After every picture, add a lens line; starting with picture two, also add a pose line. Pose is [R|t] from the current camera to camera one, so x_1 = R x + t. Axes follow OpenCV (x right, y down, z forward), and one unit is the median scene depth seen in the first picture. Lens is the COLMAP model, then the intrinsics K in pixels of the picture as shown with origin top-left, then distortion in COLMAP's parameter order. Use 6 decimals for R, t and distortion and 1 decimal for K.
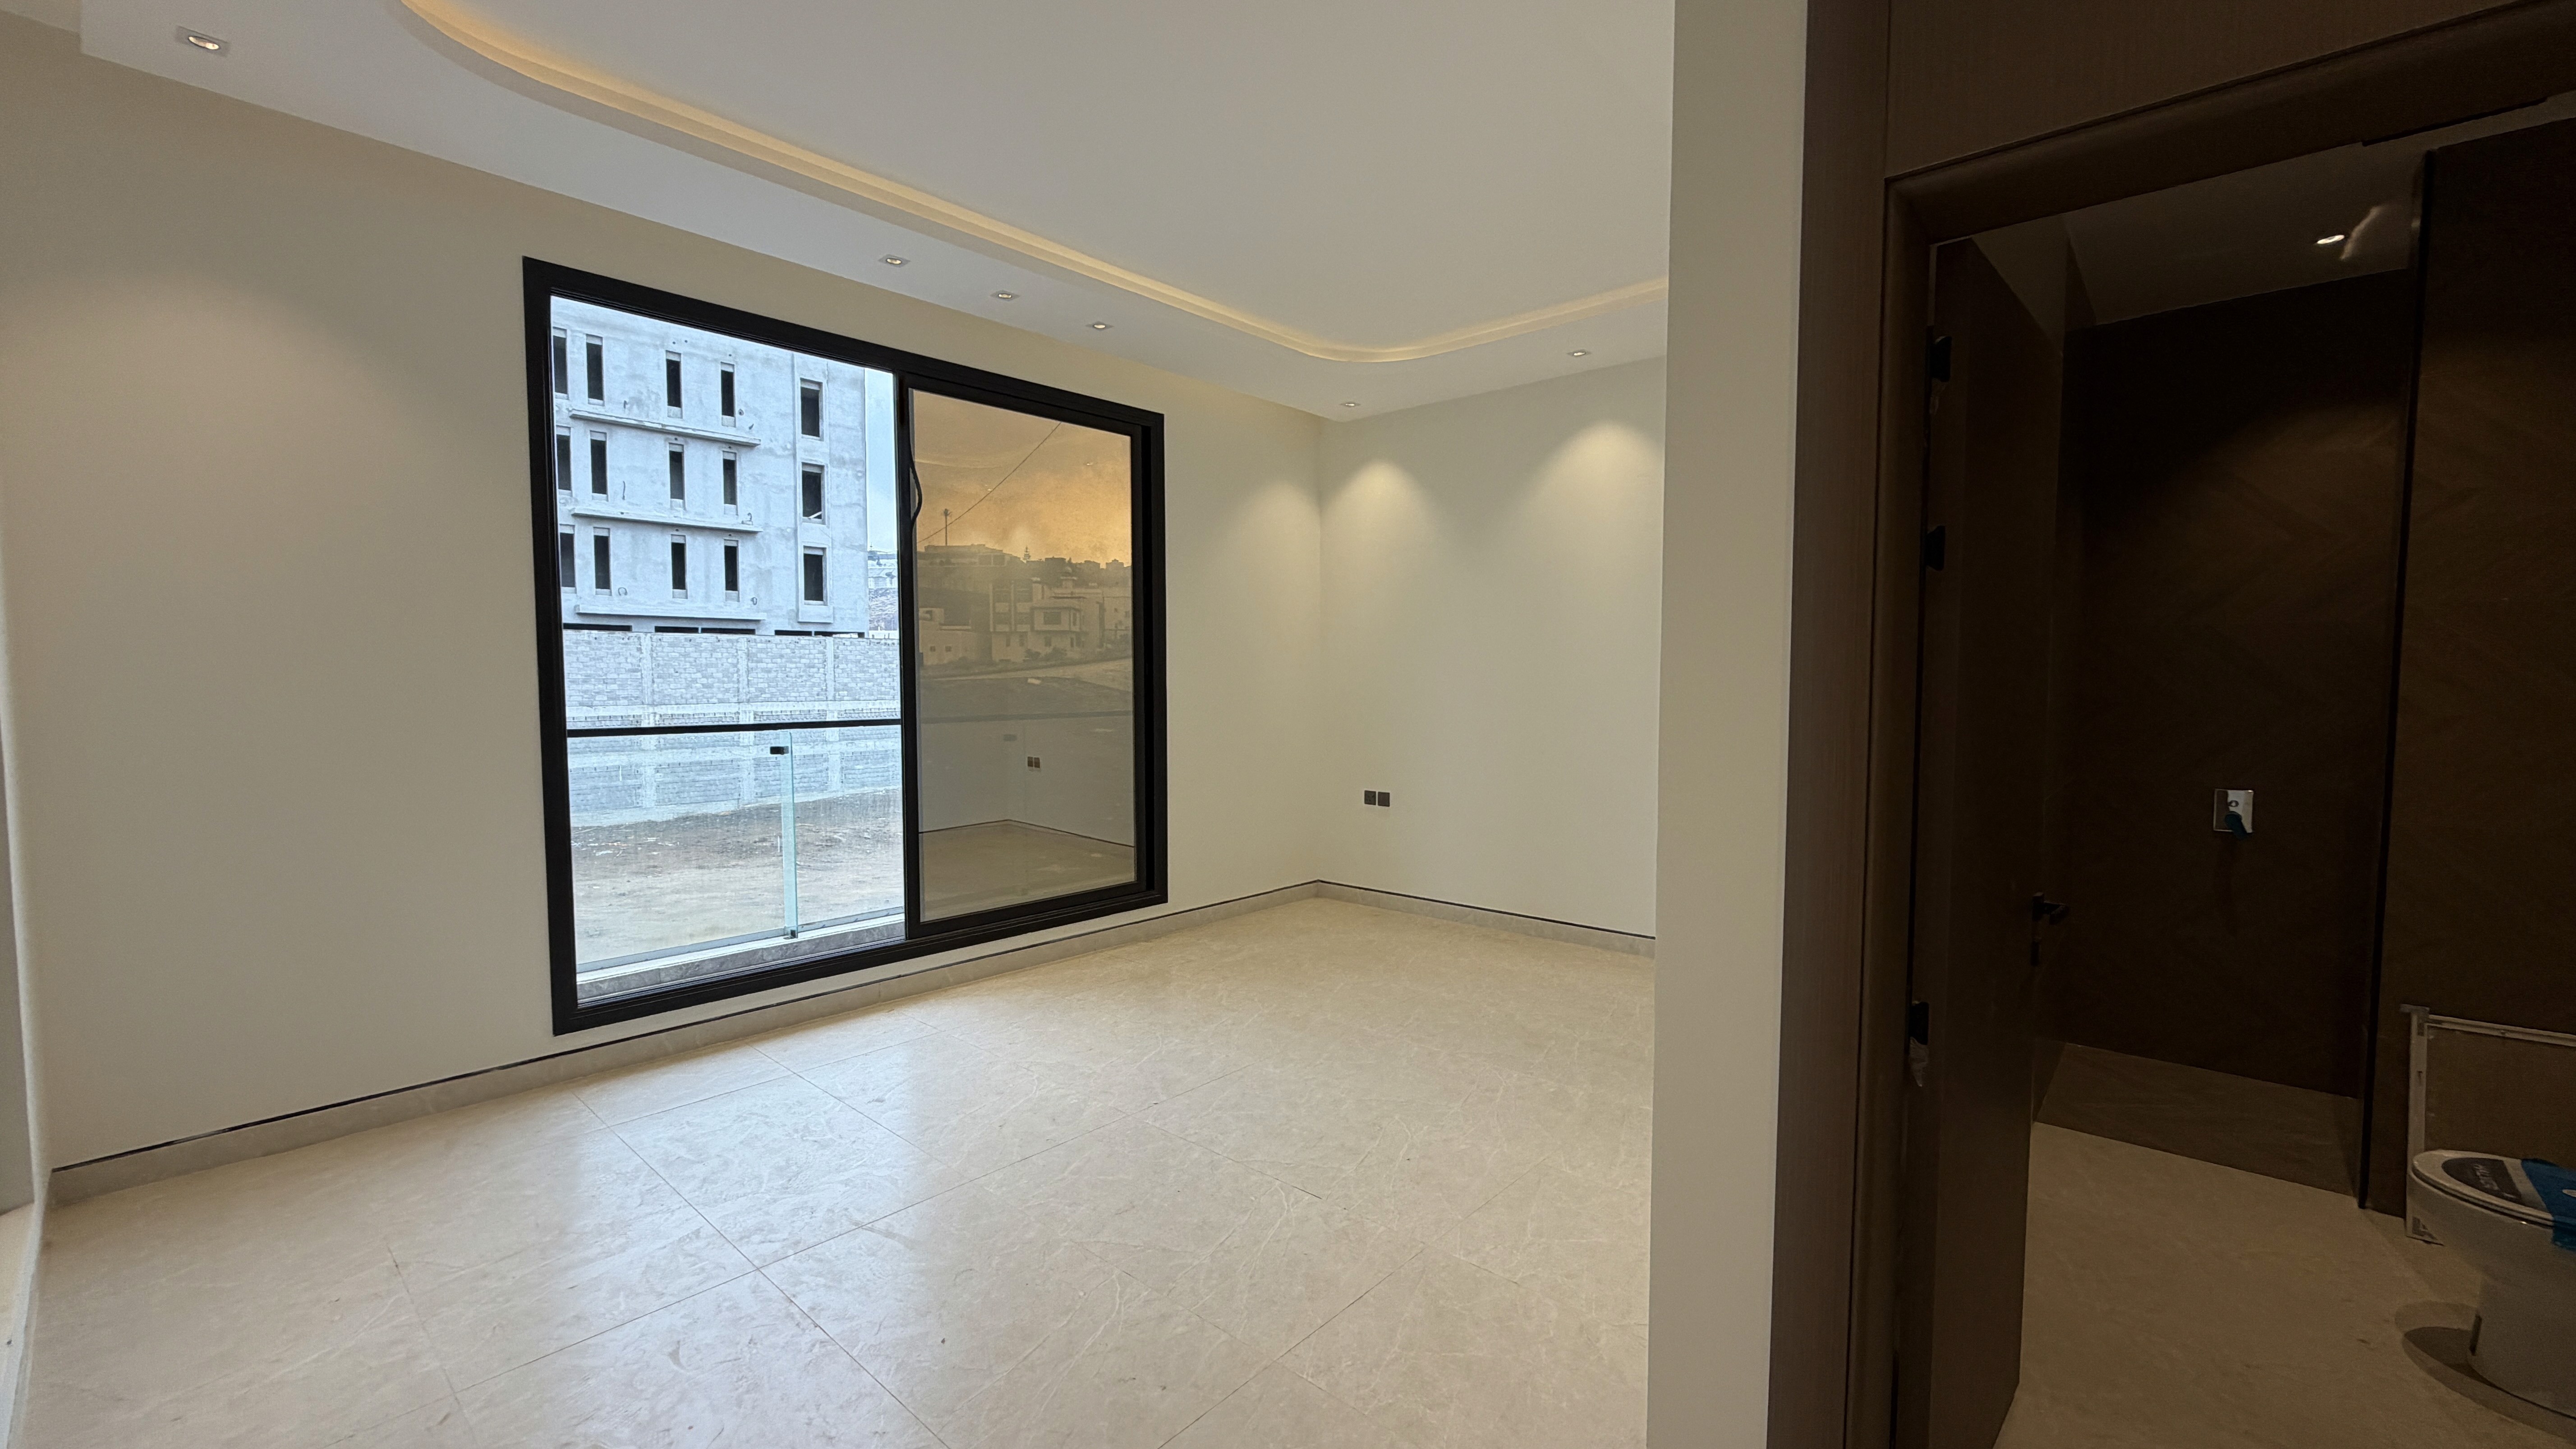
lens RADIAL K [[1021.3, 0, 1276.9], [0, 1021.3, 721.4], [0, 0, 1]] dist [-0.011693, 0.000188]
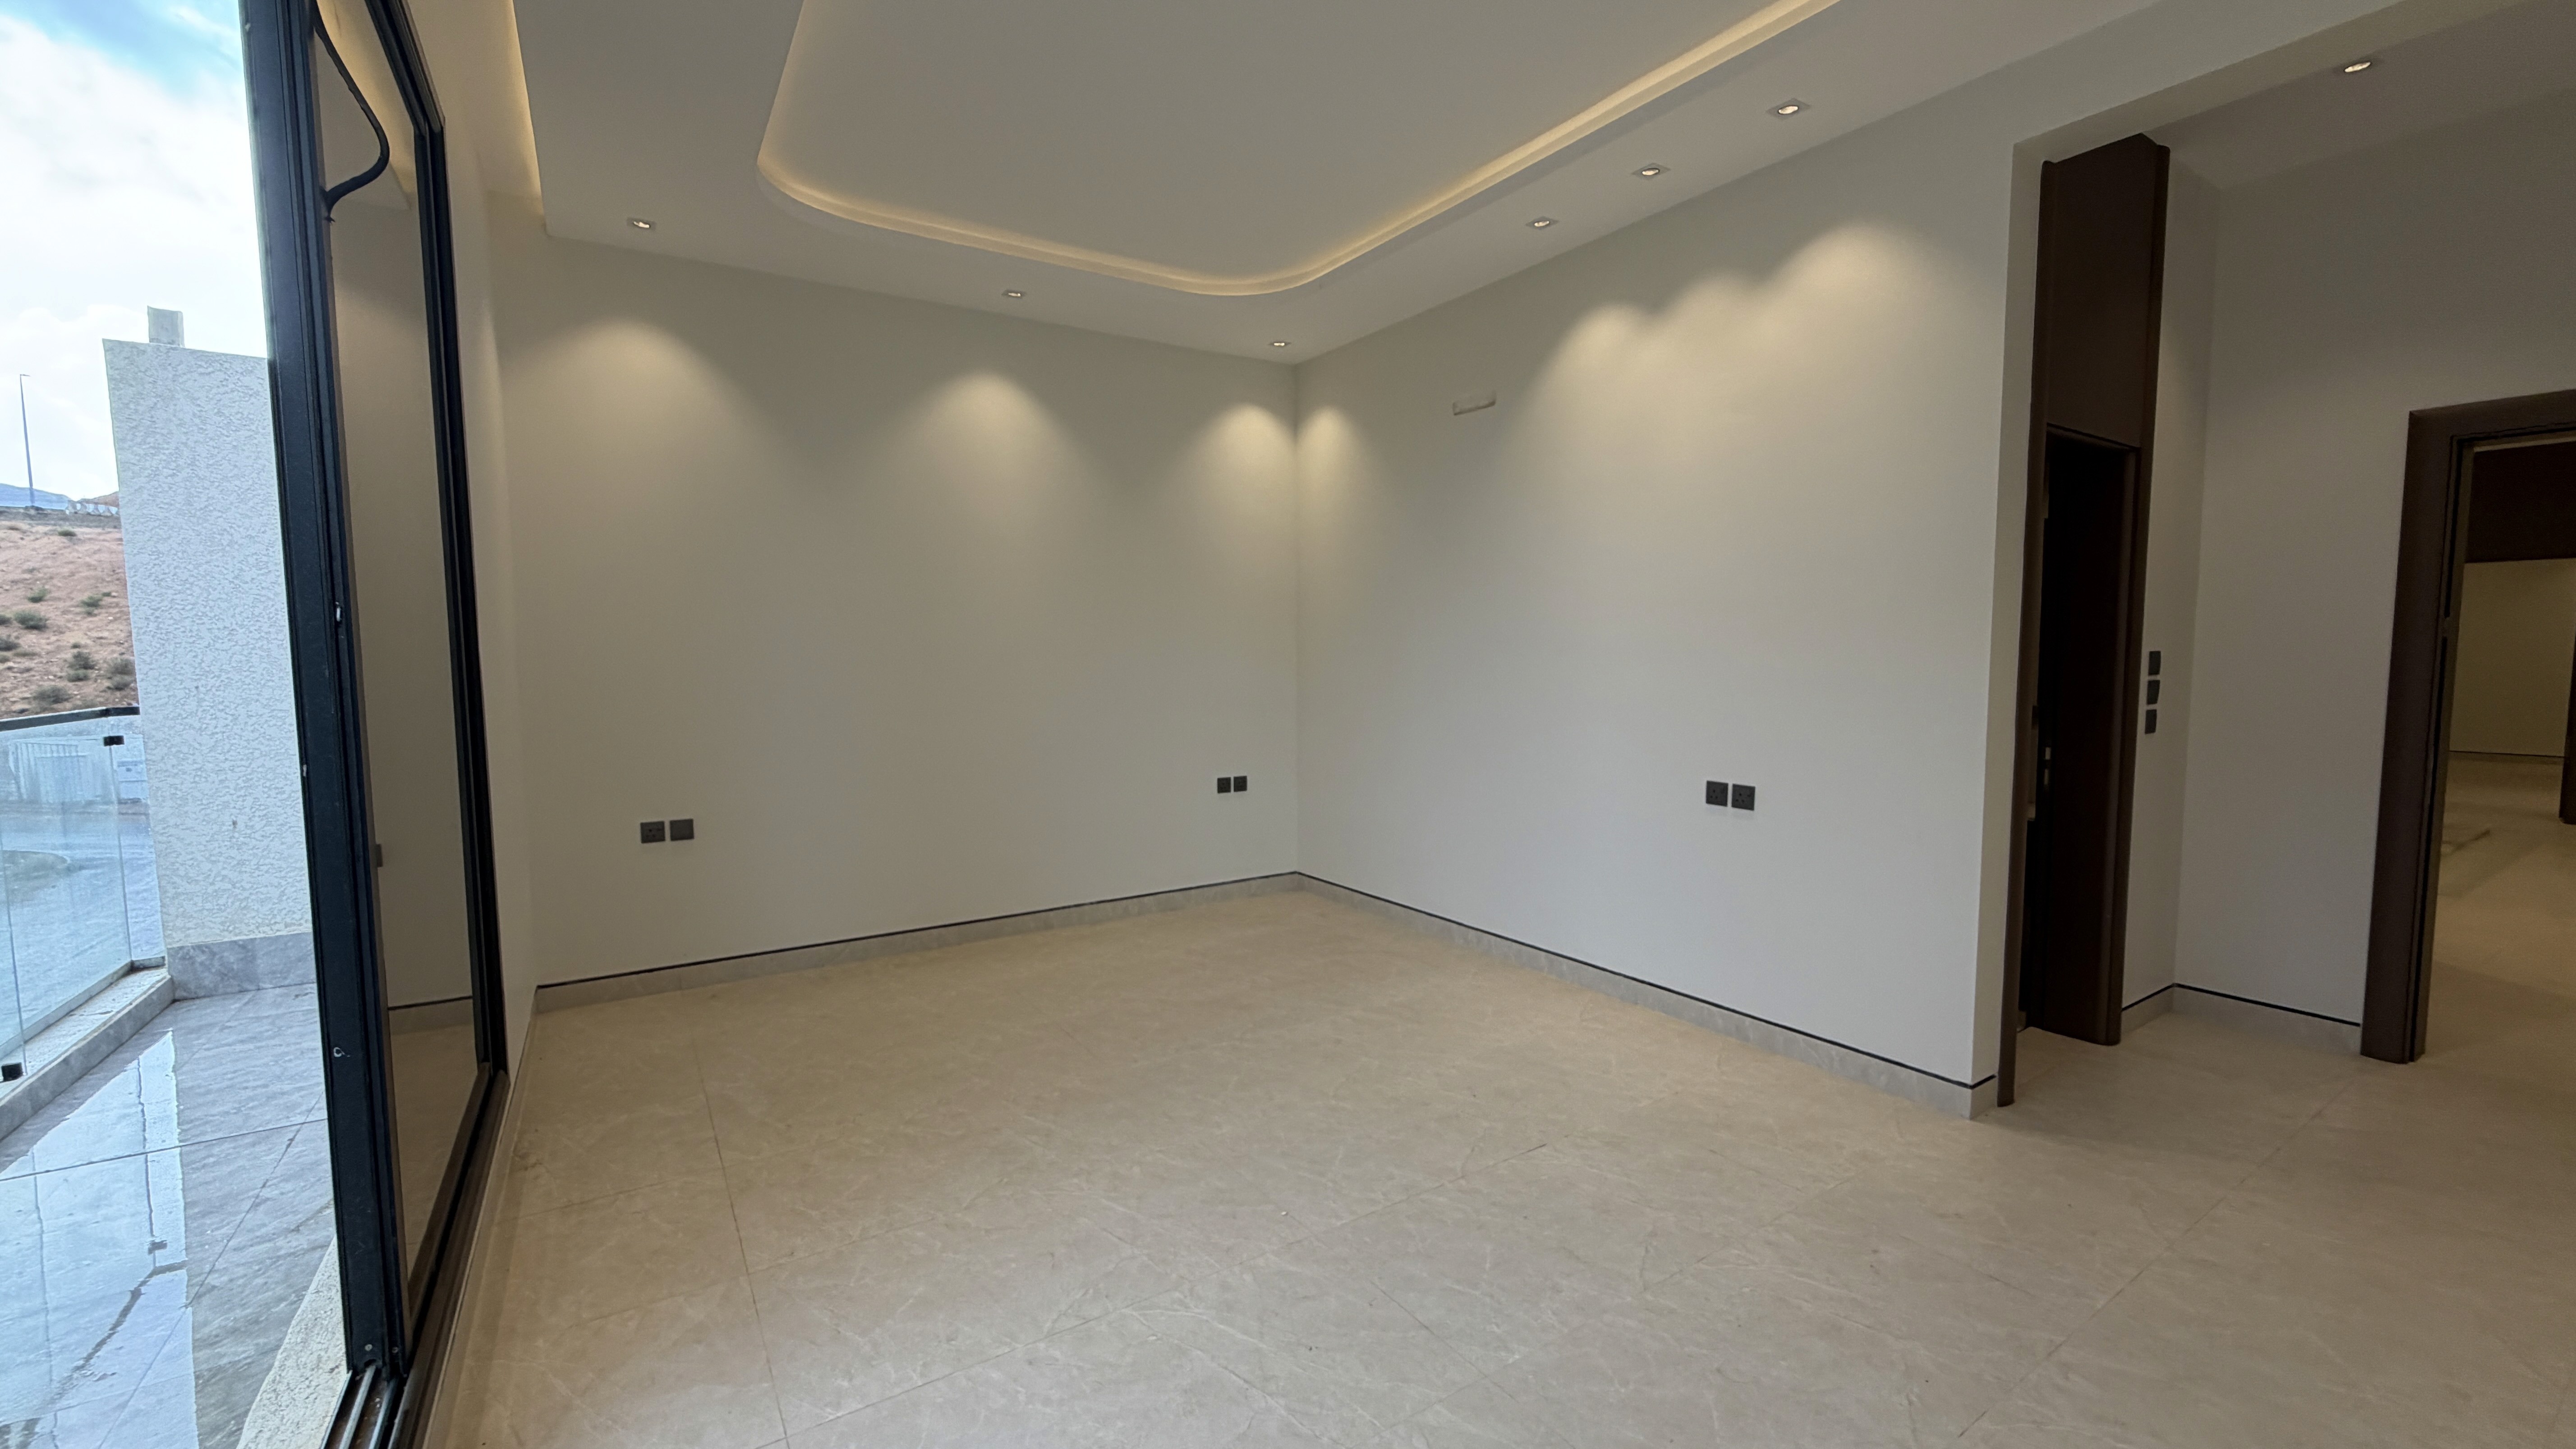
lens RADIAL K [[1021.3, 0, 1274.9], [0, 1021.3, 730.2], [0, 0, 1]] dist [-0.011693, 0.000188]
pose [[0.263068, -0.079926, 0.961461, -0.646946], [0.049711, 0.996362, 0.069226, -0.027292], [-0.963496, 0.029584, 0.266084, 0.631570]]
